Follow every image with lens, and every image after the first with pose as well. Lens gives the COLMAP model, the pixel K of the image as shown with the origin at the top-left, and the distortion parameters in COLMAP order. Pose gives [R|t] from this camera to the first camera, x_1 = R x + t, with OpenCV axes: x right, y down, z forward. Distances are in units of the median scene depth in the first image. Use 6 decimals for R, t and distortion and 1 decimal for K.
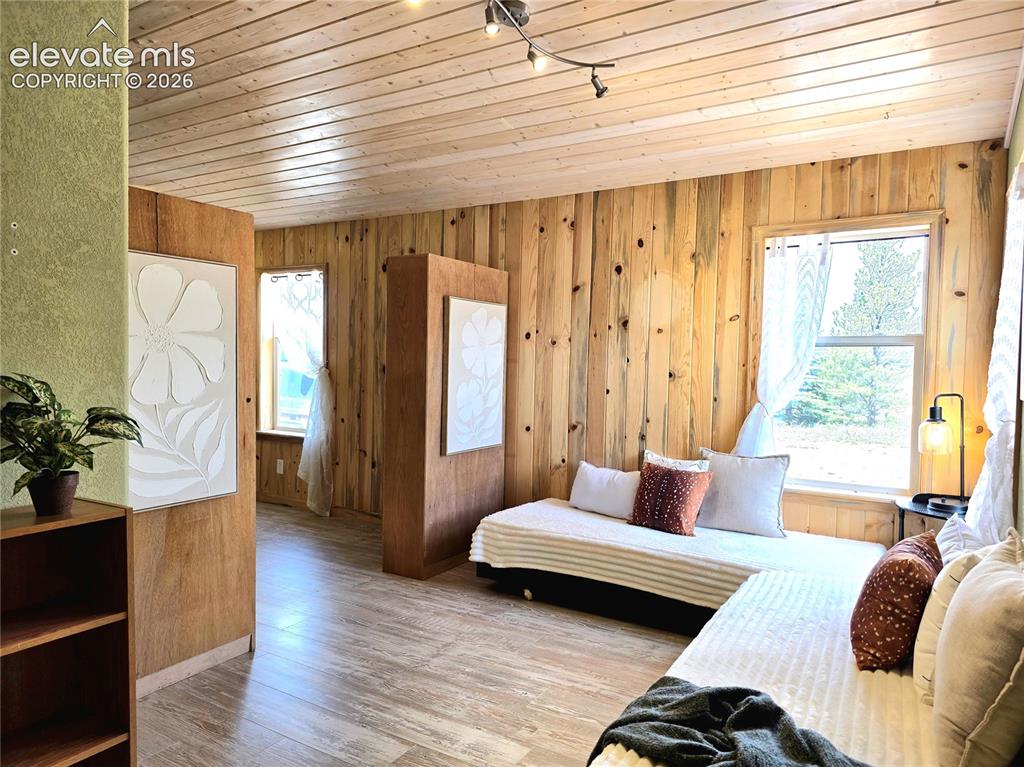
lens RADIAL K [[696.6, 0, 512.0], [0, 696.6, 383.5], [0, 0, 1]] dist [0.079985, -0.000056]
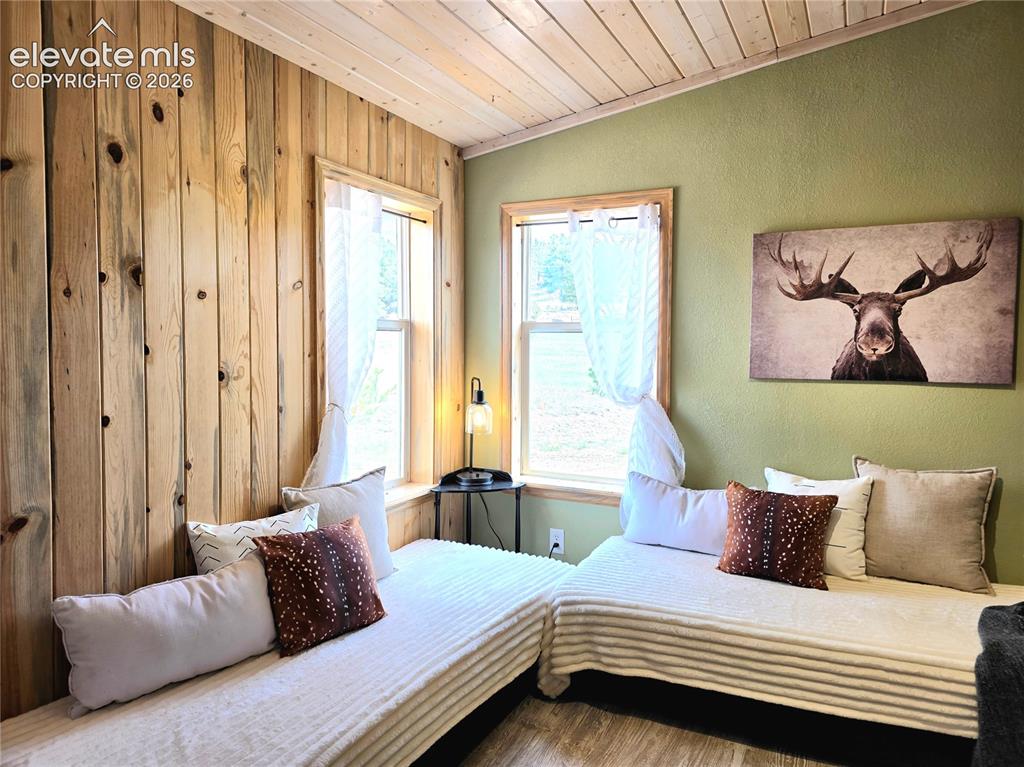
lens RADIAL K [[680.7, 0, 512.0], [0, 680.7, 383.5], [0, 0, 1]] dist [0.005377, 0.000879]
pose [[-0.075810, -0.072666, 0.994471, -0.316368], [0.025633, 0.996869, 0.074795, -0.038626], [-0.996793, 0.031162, -0.073710, 0.769030]]
